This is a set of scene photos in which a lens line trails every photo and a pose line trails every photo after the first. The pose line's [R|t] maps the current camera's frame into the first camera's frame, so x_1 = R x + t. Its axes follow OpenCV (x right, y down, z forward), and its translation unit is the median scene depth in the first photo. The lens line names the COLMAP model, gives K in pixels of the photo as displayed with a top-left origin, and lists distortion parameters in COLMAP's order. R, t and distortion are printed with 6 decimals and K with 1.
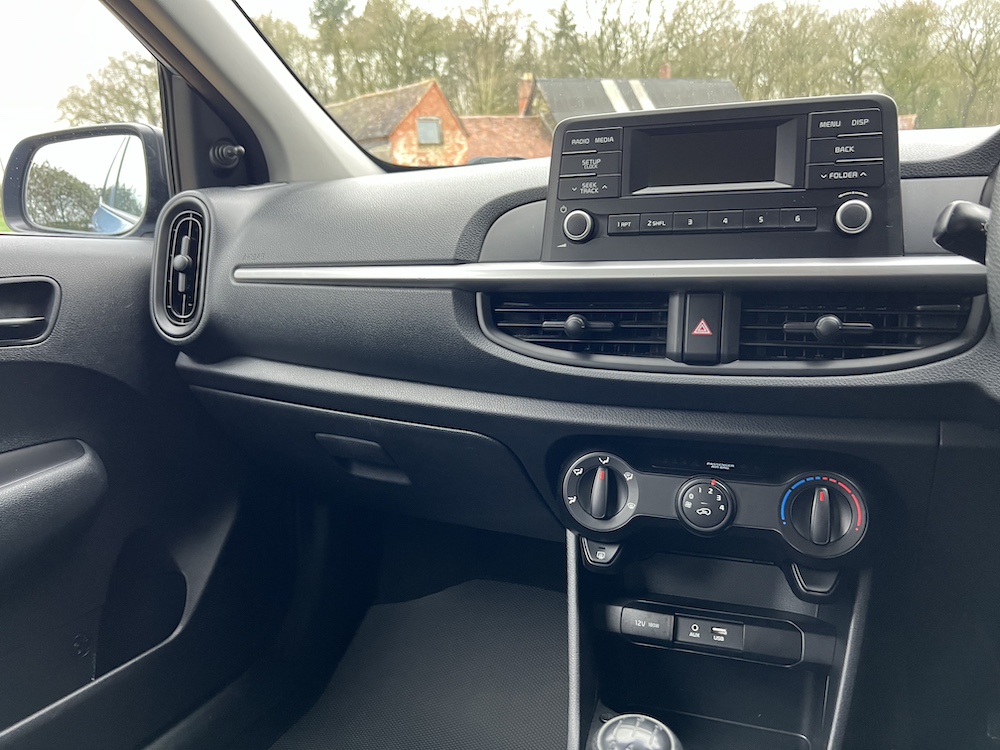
lens RADIAL K [[761.5, 0, 501.5], [0, 761.5, 373.8], [0, 0, 1]] dist [0.051222, -0.053774]
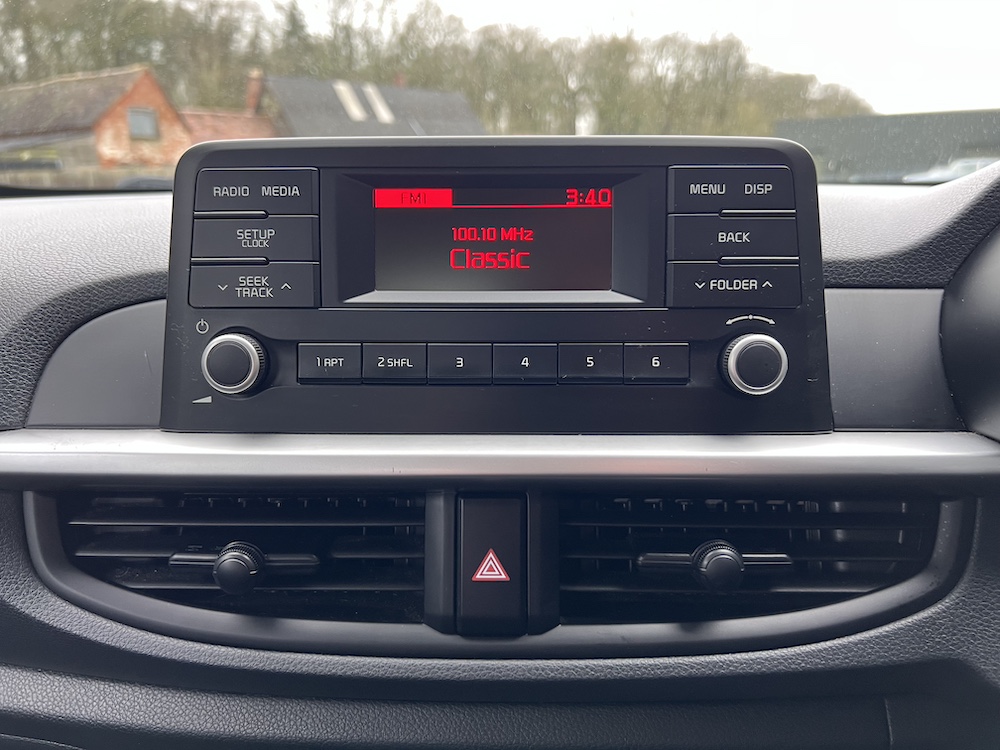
lens RADIAL K [[761.5, 0, 504.7], [0, 761.5, 370.5], [0, 0, 1]] dist [0.051222, -0.053774]
pose [[0.945329, -0.040481, 0.323596, 0.104221], [0.044162, 0.999016, -0.004037, -0.178320], [-0.323115, 0.018107, 0.946187, 0.479868]]
